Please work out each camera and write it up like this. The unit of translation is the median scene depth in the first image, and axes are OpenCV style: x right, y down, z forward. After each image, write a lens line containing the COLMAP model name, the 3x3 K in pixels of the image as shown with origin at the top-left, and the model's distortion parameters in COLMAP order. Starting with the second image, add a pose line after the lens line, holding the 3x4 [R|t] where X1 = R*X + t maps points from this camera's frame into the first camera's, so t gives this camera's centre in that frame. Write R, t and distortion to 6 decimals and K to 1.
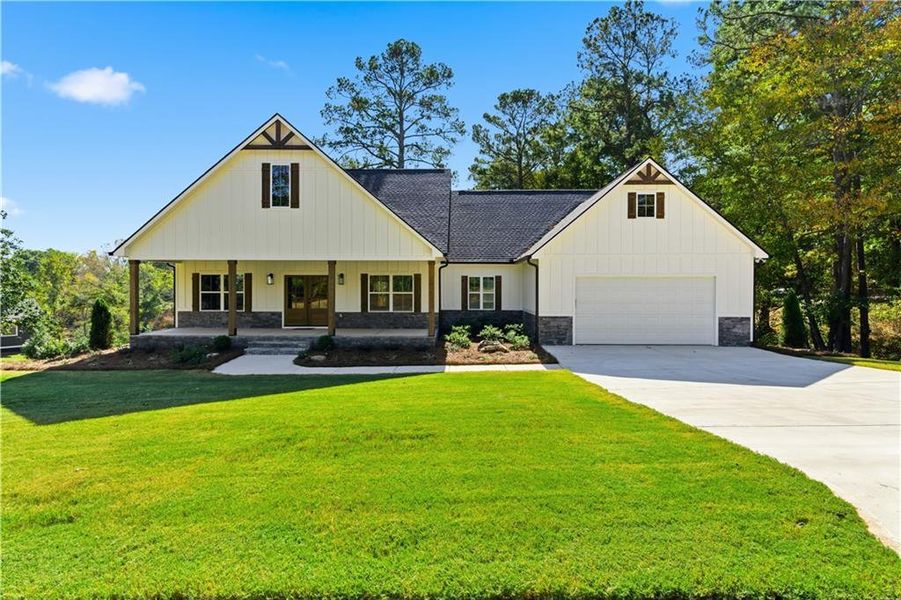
lens RADIAL K [[407.1, 0, 450.5], [0, 407.1, 300.0], [0, 0, 1]] dist [0.002203, 0.000257]
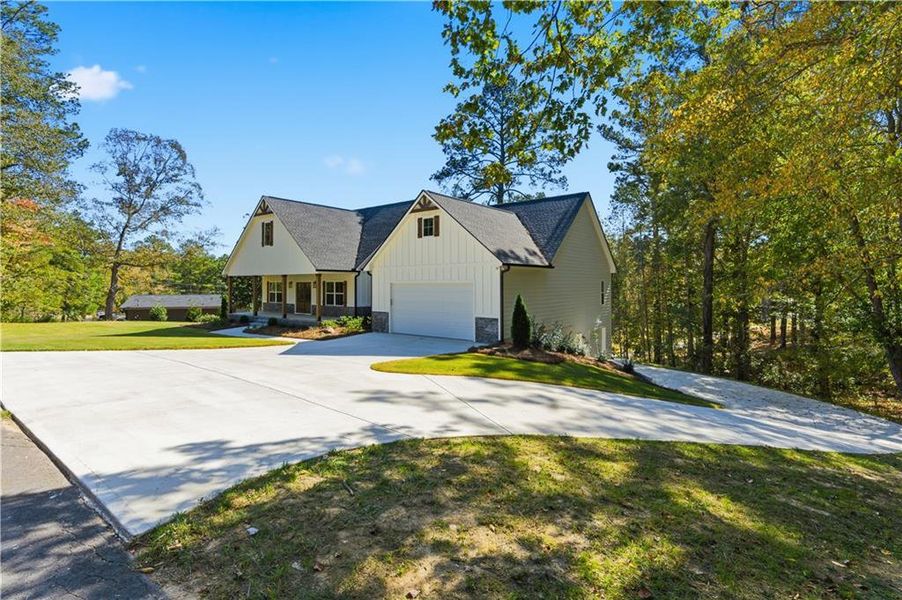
lens RADIAL K [[407.6, 0, 451.0], [0, 407.6, 300.0], [0, 0, 1]] dist [0.002203, 0.000257]
pose [[0.812081, 0.019525, -0.583217, 1.283763], [-0.022031, 0.999753, 0.002792, -0.008715], [0.583128, 0.010581, 0.812311, 0.007258]]
